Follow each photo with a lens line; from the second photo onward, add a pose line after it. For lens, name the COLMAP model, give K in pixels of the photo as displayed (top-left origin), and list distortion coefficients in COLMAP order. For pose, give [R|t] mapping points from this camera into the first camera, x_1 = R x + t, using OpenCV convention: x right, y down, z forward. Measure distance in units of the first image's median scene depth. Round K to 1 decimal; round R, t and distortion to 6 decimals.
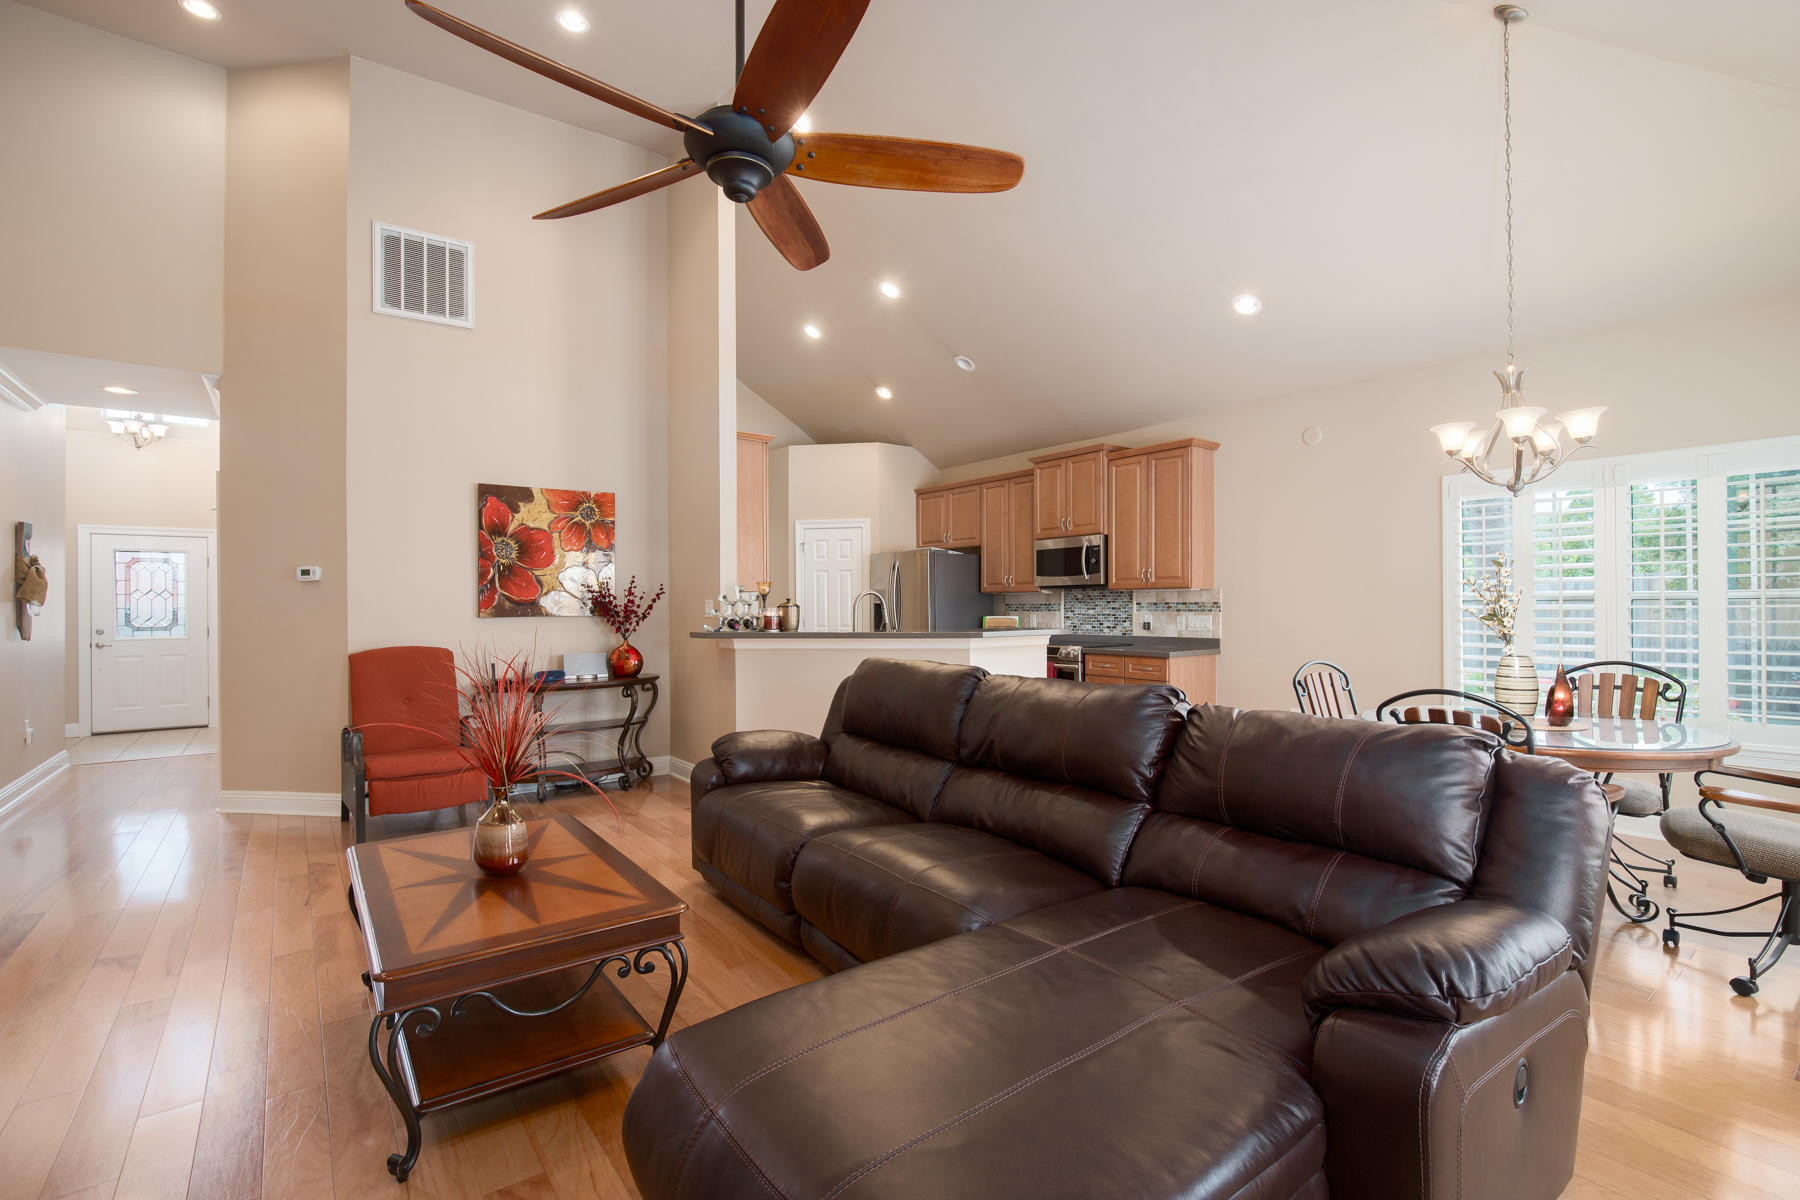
lens RADIAL K [[826.1, 0, 900.0], [0, 826.1, 600.0], [0, 0, 1]] dist [0.000043, 0.000004]
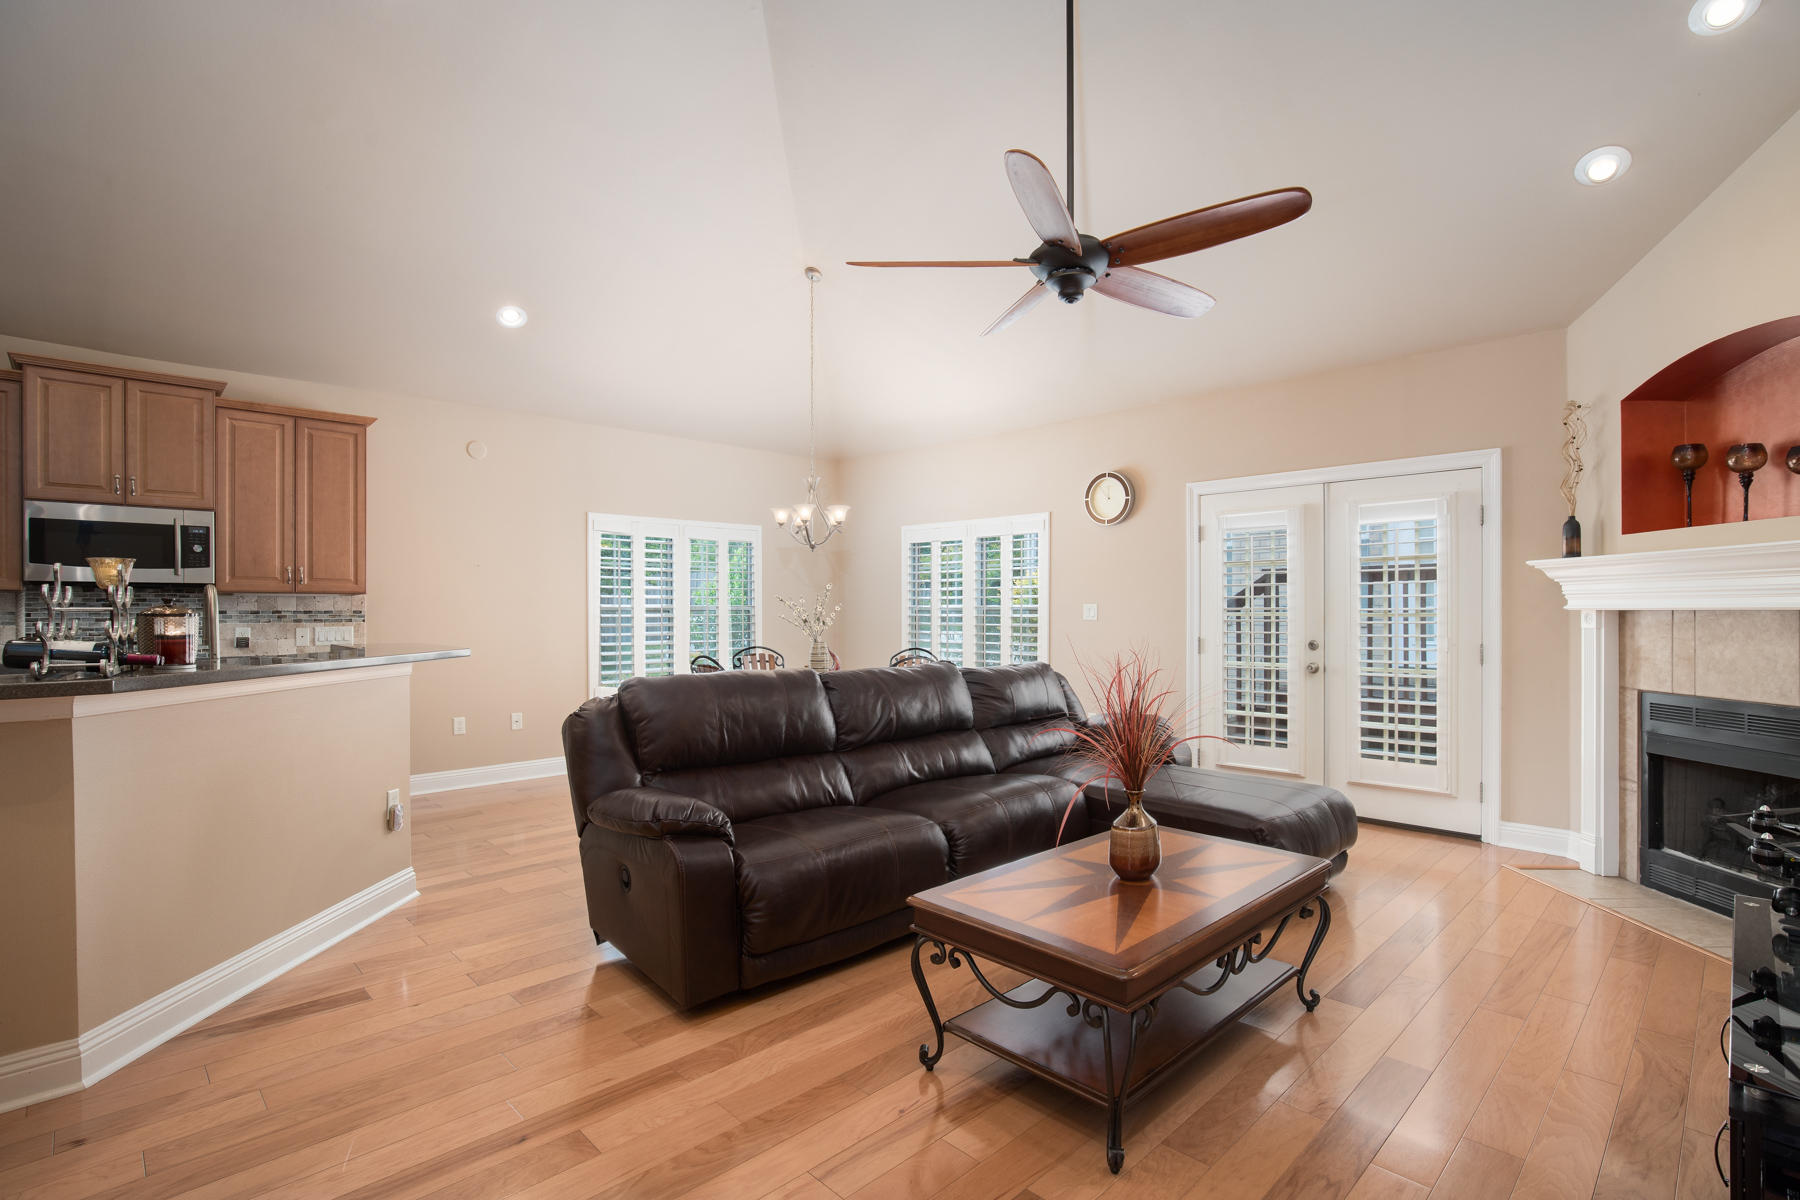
lens RADIAL K [[865.6, 0, 906.1], [0, 865.6, 607.6], [0, 0, 1]] dist [-0.000297, -0.000173]
pose [[-0.138839, 0.007591, 0.990286, -0.562734], [-0.004695, 0.999954, -0.008324, 0.003946], [-0.990304, -0.005805, -0.138797, 0.537132]]
